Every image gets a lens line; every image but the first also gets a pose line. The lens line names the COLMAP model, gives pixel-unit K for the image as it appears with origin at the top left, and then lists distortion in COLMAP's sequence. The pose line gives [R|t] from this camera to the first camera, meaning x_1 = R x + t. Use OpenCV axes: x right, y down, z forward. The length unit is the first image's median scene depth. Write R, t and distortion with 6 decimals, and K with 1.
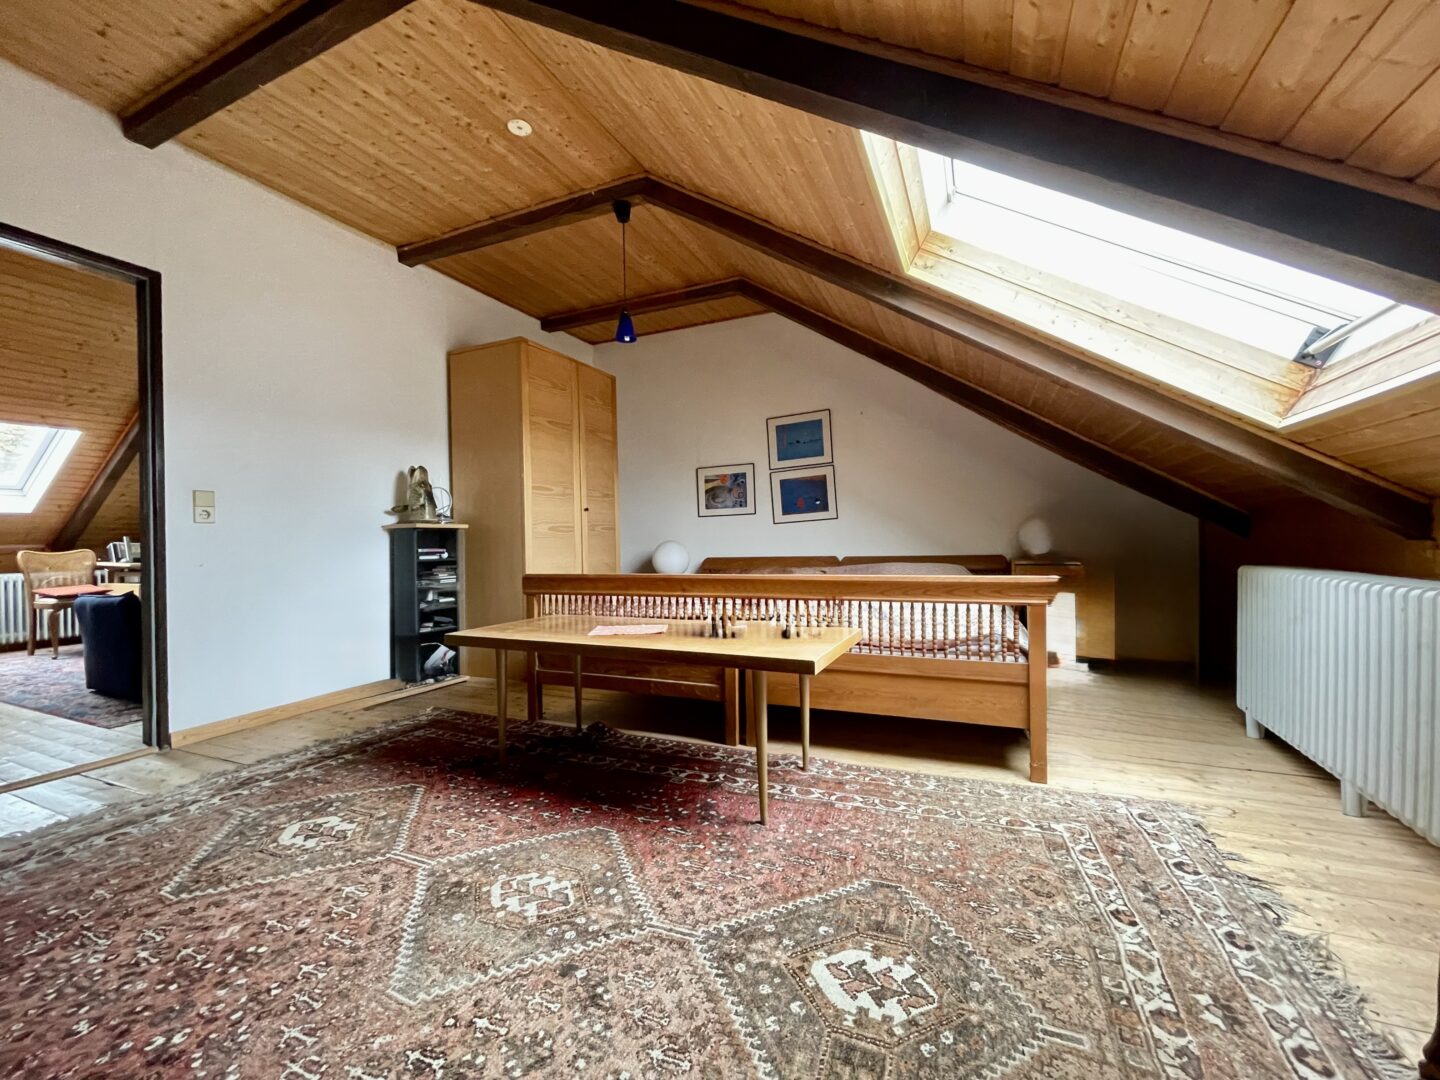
lens RADIAL K [[578.3, 0, 738.1], [0, 578.3, 543.9], [0, 0, 1]] dist [-0.000397, -0.002548]
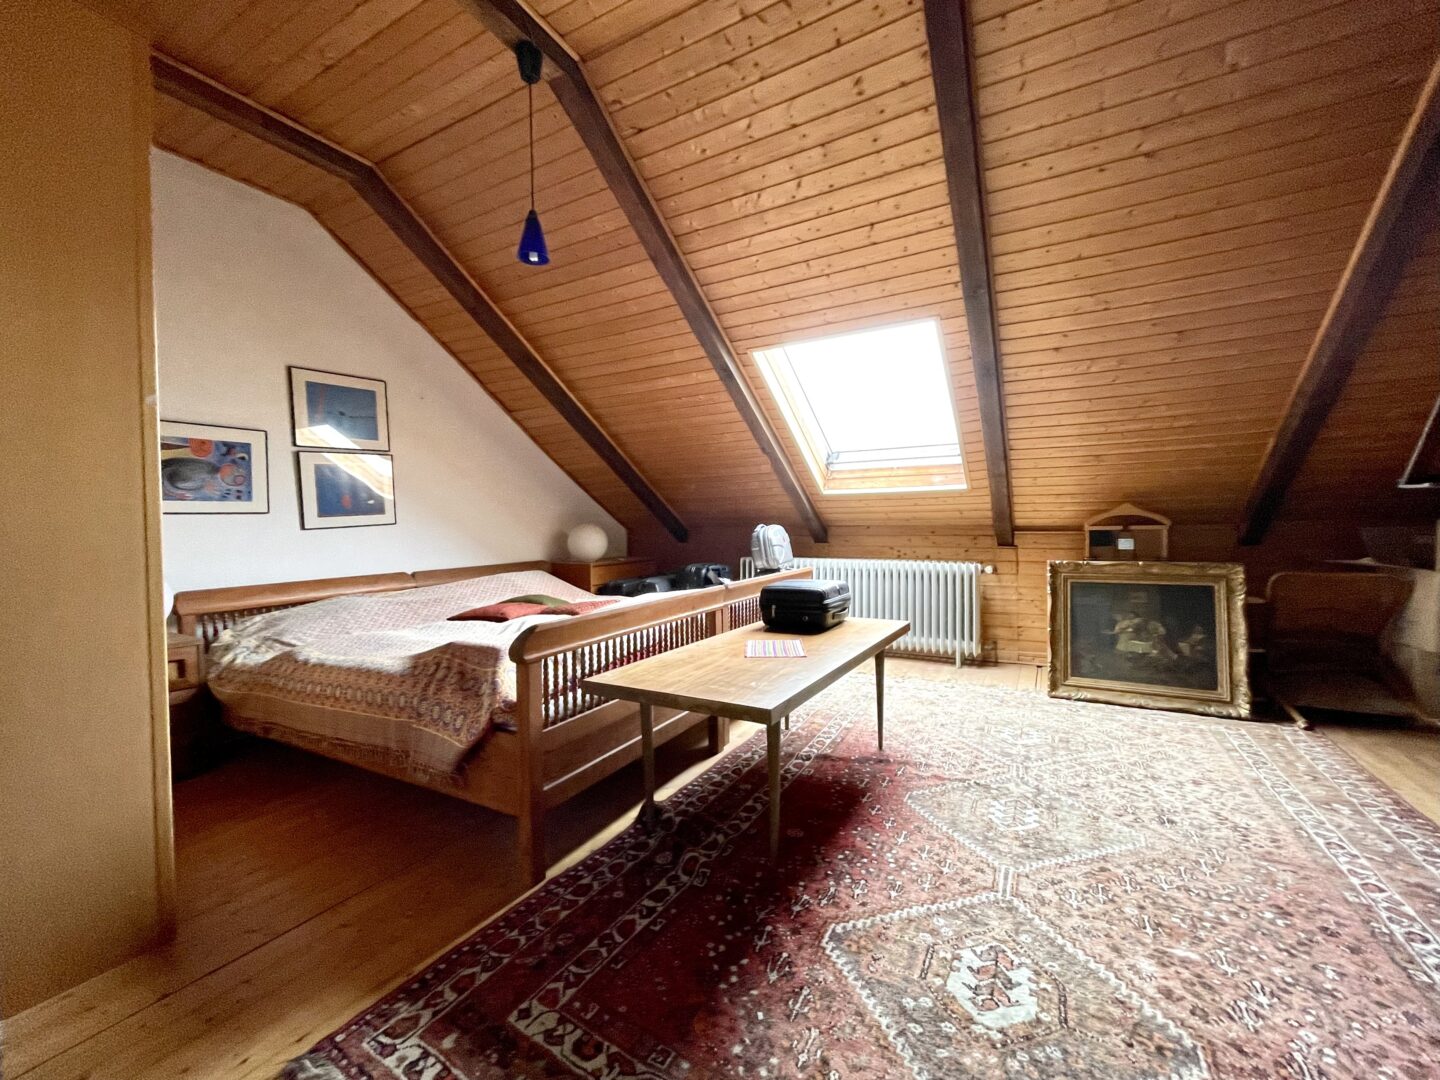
lens RADIAL K [[582.7, 0, 720.0], [0, 582.7, 540.0], [0, 0, 1]] dist [-0.003361, -0.000299]
pose [[0.123071, -0.009257, 0.992355, -1.410739], [0.021005, 0.999757, 0.006721, -0.045310], [-0.992176, 0.020018, 0.123235, 1.187391]]
